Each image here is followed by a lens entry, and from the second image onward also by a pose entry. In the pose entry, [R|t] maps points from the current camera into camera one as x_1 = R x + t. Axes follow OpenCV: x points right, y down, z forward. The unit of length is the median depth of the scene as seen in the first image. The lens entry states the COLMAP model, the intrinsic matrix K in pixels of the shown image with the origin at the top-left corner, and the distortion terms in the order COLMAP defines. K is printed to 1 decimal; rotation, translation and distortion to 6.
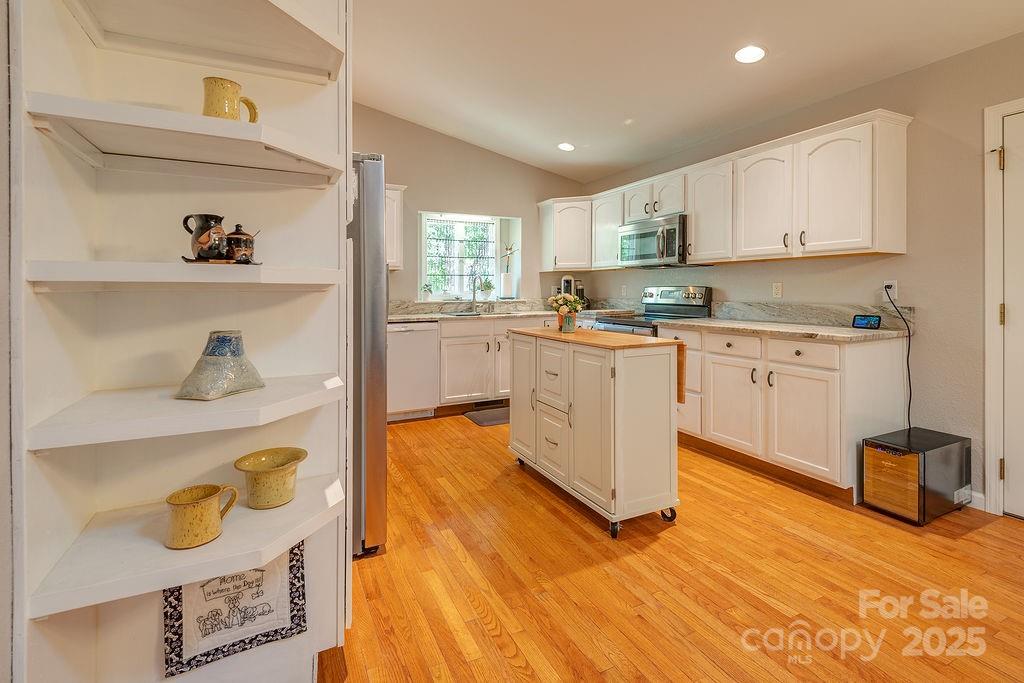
lens RADIAL K [[484.7, 0, 514.7], [0, 484.7, 298.1], [0, 0, 1]] dist [0.012442, -0.000001]
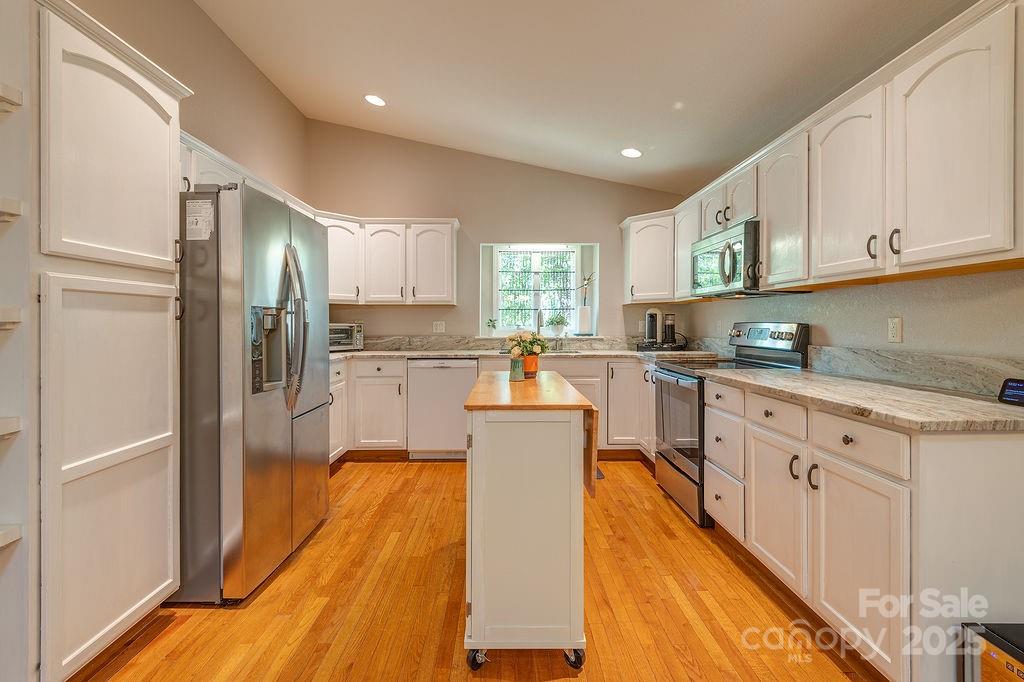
lens RADIAL K [[476.3, 0, 496.7], [0, 476.3, 326.2], [0, 0, 1]] dist [0.000943, -0.000455]
pose [[0.898152, 0.006595, -0.439636, 0.365831], [-0.011630, 0.999894, -0.008762, -0.009656], [0.439531, 0.012982, 0.898133, 0.247385]]
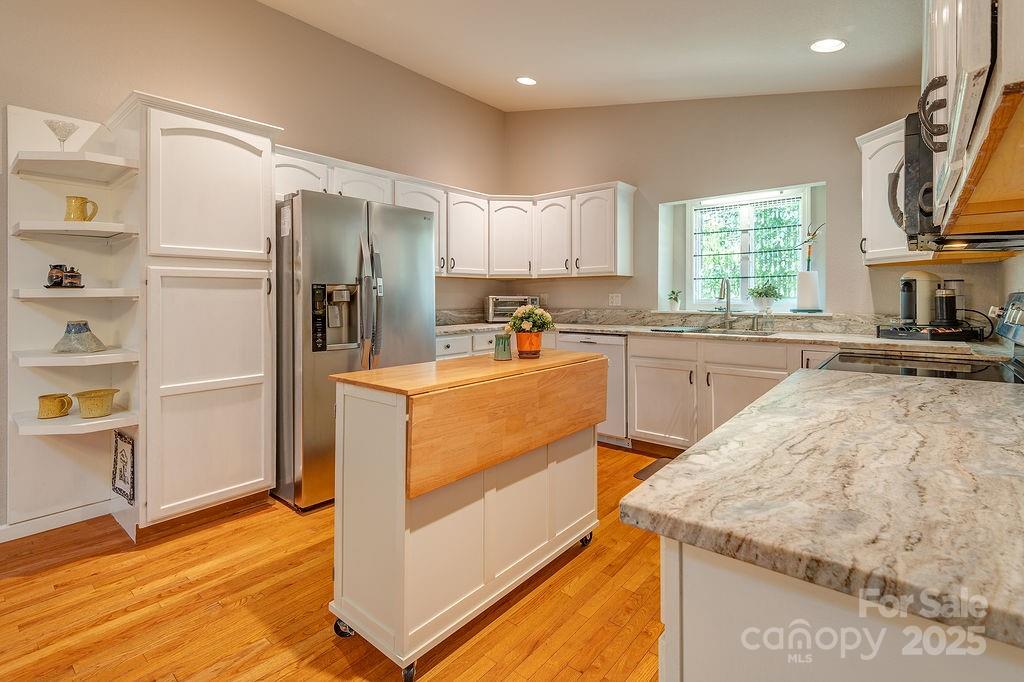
lens RADIAL K [[468.8, 0, 493.5], [0, 468.8, 298.7], [0, 0, 1]] dist [0.022503, -0.000521]
pose [[0.396739, 0.006146, -0.917911, 0.645040], [-0.014714, 0.999892, 0.000335, -0.016547], [0.917813, 0.013373, 0.396787, 0.616820]]
